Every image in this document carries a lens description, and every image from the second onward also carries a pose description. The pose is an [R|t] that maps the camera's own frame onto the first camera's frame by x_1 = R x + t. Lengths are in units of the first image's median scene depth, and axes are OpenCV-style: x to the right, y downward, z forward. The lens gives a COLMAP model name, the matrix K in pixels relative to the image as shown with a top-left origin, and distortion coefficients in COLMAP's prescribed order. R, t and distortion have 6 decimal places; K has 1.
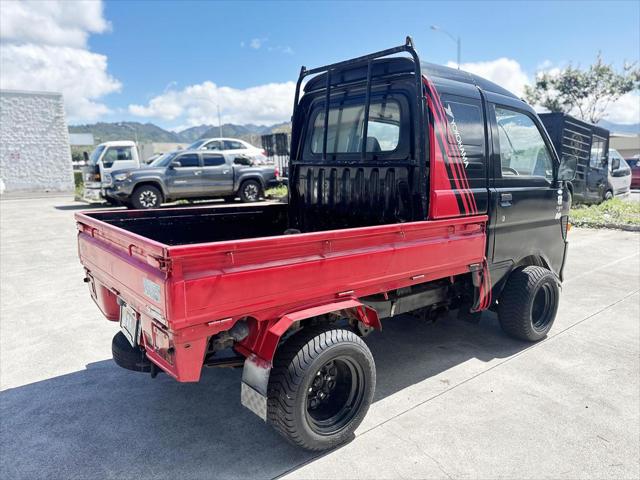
lens RADIAL K [[452.3, 0, 320.3], [0, 452.3, 244.2], [0, 0, 1]] dist [0.004223, 0.003079]
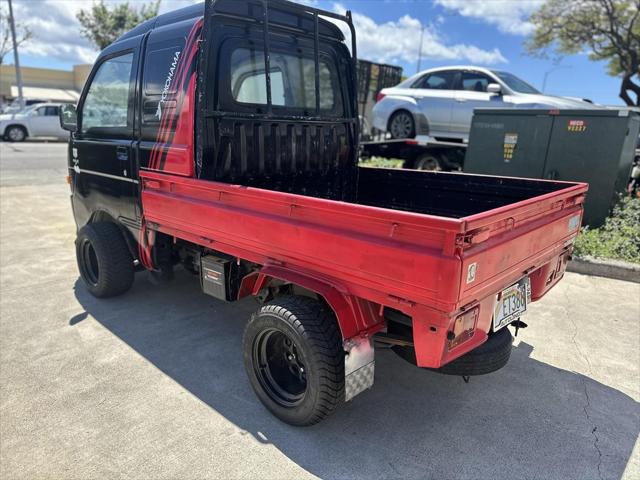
lens RADIAL K [[455.6, 0, 311.1], [0, 455.6, 243.6], [0, 0, 1]] dist [0.036525, -0.030014]
pose [[-0.111182, -0.264102, 0.958065, -1.062761], [0.164256, 0.945900, 0.279810, -0.224175], [-0.980132, 0.188478, -0.061786, 1.237982]]
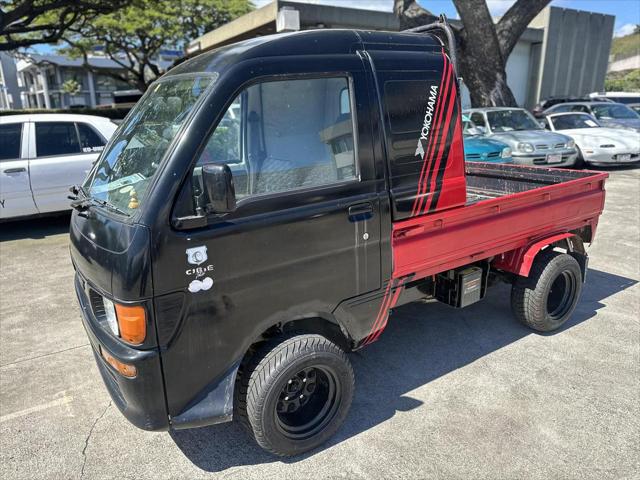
lens RADIAL K [[455.6, 0, 311.9], [0, 455.6, 242.7], [0, 0, 1]] dist [0.036525, -0.030014]
pose [[-0.993023, 0.000916, 0.117916, 0.105688], [0.054103, 0.892045, 0.448696, -0.520843], [-0.104776, 0.451945, -0.885871, 2.340574]]
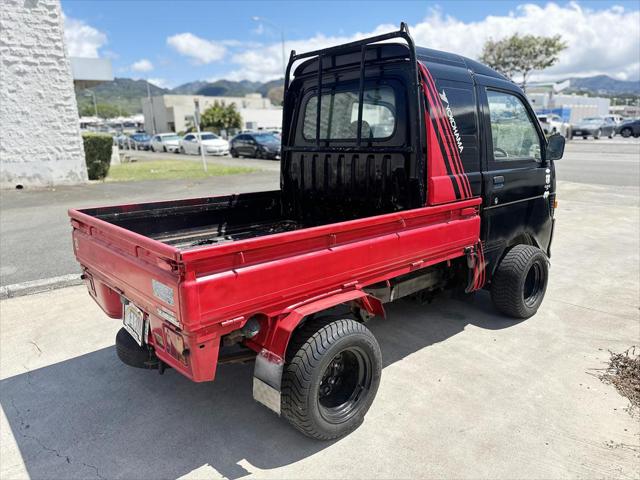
lens RADIAL K [[452.3, 0, 321.2], [0, 452.3, 237.9], [0, 0, 1]] dist [0.004223, 0.003079]
pose [[0.998488, -0.032521, 0.044321, -0.041984], [0.030616, 0.998606, 0.042991, -0.032819], [-0.045657, -0.041569, 0.998092, -0.003116]]
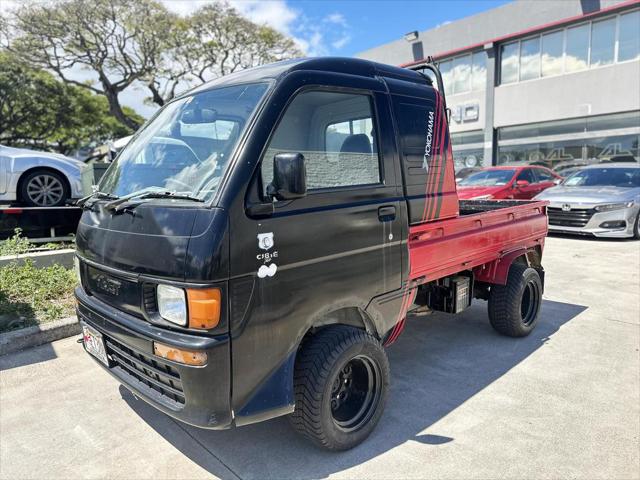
lens RADIAL K [[455.6, 0, 318.7], [0, 455.6, 245.3], [0, 0, 1]] dist [0.036525, -0.030014]
pose [[-0.995617, 0.038912, -0.085043, 0.330534], [0.009294, 0.945998, 0.324039, -0.431348], [0.093059, 0.321829, -0.942213, 2.438474]]
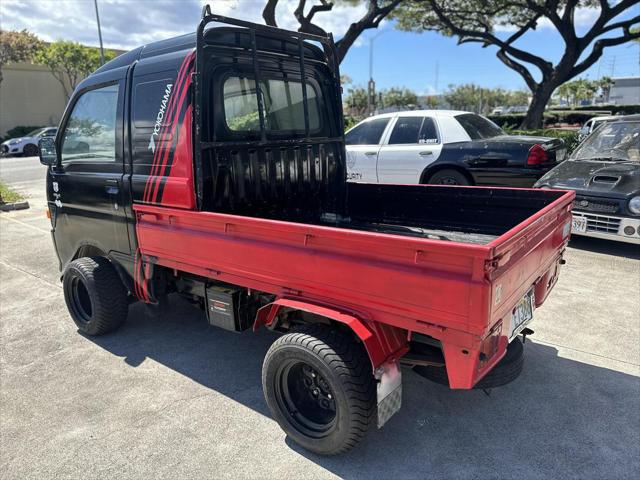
lens RADIAL K [[455.6, 0, 319.7], [0, 455.6, 241.0], [0, 0, 1]] dist [0.036525, -0.030014]
pose [[-0.202947, -0.231060, 0.951538, -1.049119], [0.211180, 0.938563, 0.272951, -0.268769], [-0.956146, 0.256341, -0.141683, 1.295345]]
